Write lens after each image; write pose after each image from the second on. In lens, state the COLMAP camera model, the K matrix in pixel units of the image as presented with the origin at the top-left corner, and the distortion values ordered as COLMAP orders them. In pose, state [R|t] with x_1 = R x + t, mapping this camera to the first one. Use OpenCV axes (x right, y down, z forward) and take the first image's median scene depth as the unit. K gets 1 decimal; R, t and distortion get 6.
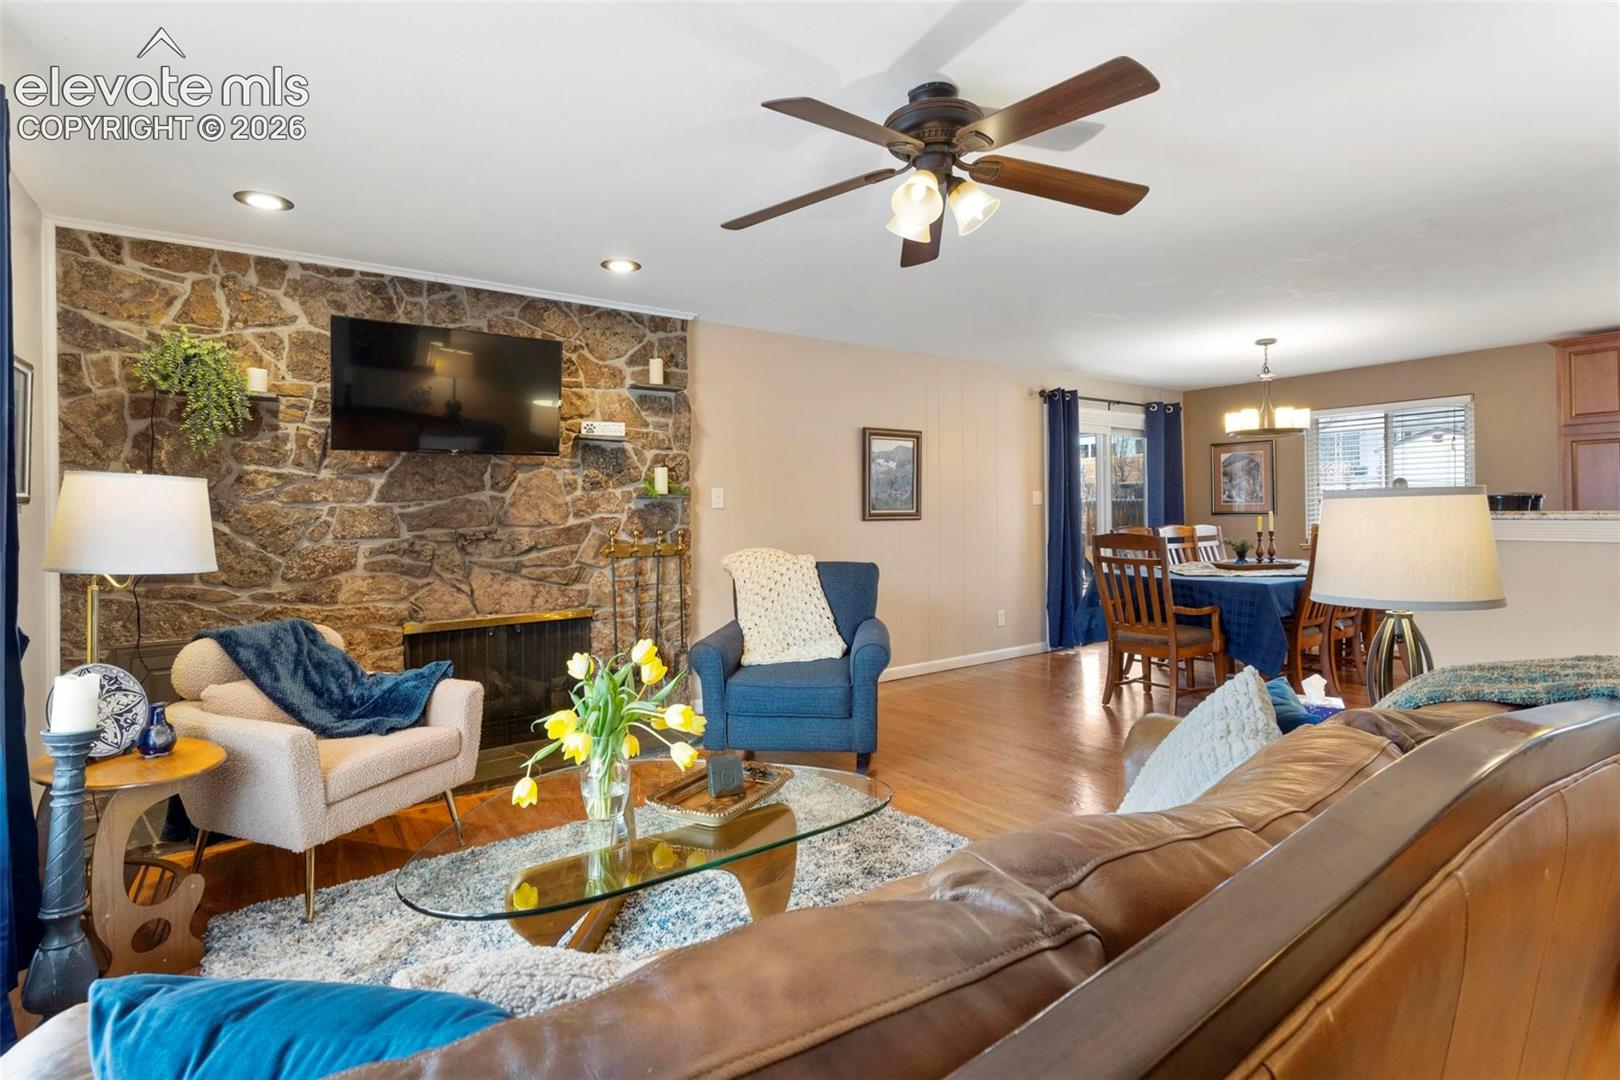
lens RADIAL K [[786.7, 0, 811.2], [0, 786.7, 519.9], [0, 0, 1]] dist [-0.000150, -0.000199]
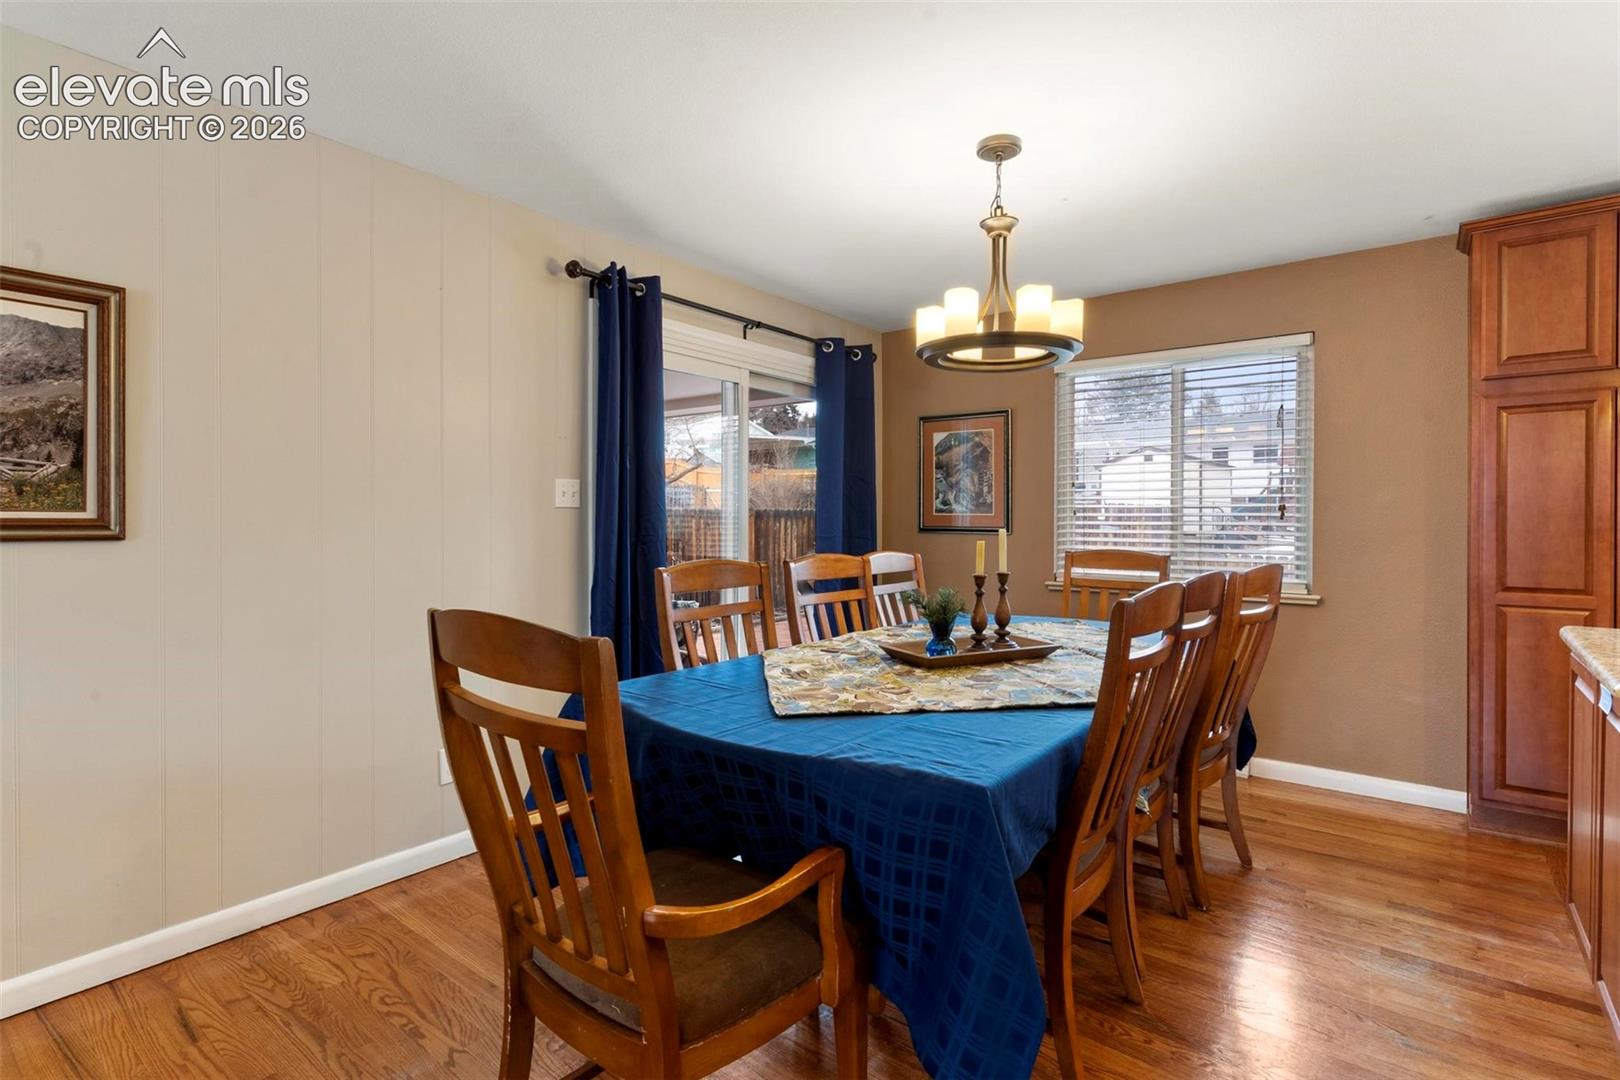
lens RADIAL K [[783.4, 0, 825.3], [0, 783.4, 537.7], [0, 0, 1]] dist [0.001735, 0.000163]
pose [[0.954236, 0.009530, 0.298902, 0.341338], [-0.013219, 0.999859, 0.010322, -0.009432], [-0.298761, -0.013801, 0.954228, 0.581467]]
